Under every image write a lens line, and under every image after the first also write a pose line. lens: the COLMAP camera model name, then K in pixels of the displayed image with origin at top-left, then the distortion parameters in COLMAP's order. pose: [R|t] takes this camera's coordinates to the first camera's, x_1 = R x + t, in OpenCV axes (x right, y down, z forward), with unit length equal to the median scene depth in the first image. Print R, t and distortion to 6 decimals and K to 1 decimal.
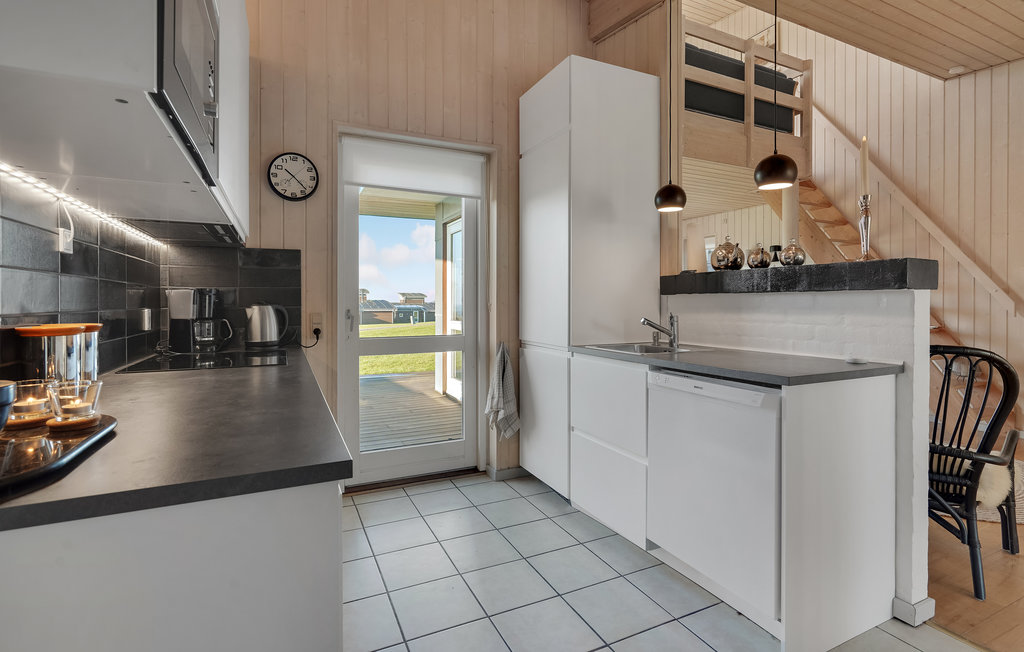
lens RADIAL K [[463.0, 0, 492.1], [0, 463.0, 302.2], [0, 0, 1]] dist [-0.018836, 0.000710]
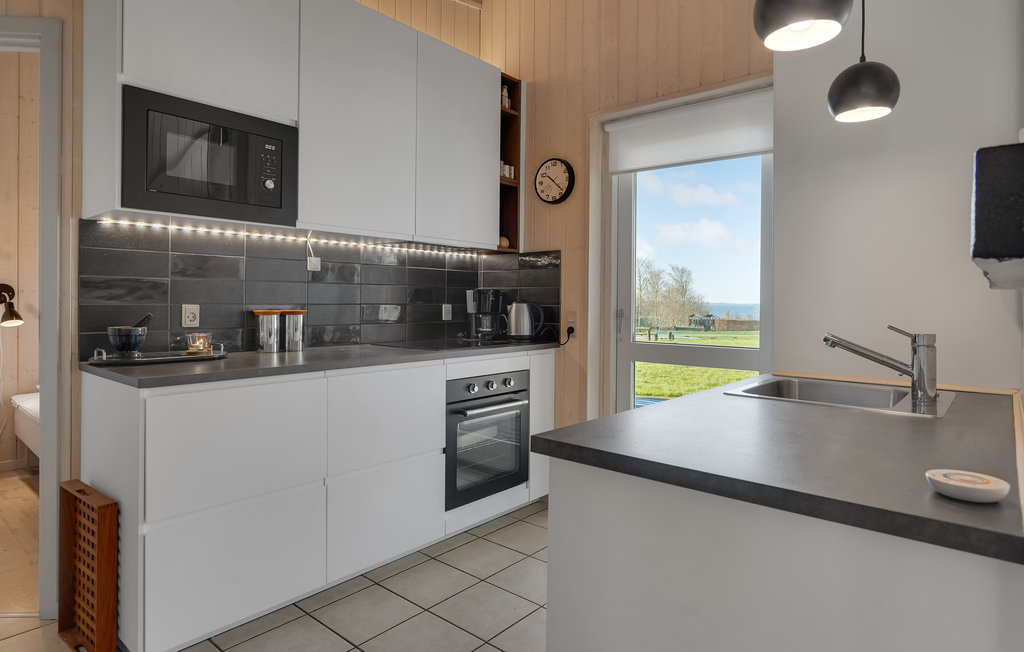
lens RADIAL K [[577.0, 0, 522.4], [0, 577.0, 299.4], [0, 0, 1]] dist [-0.000814, 0.000018]
pose [[0.428576, 0.003586, -0.903499, 0.725152], [-0.009719, 0.999953, -0.000642, -0.001091], [0.903454, 0.009056, 0.428590, 0.371563]]
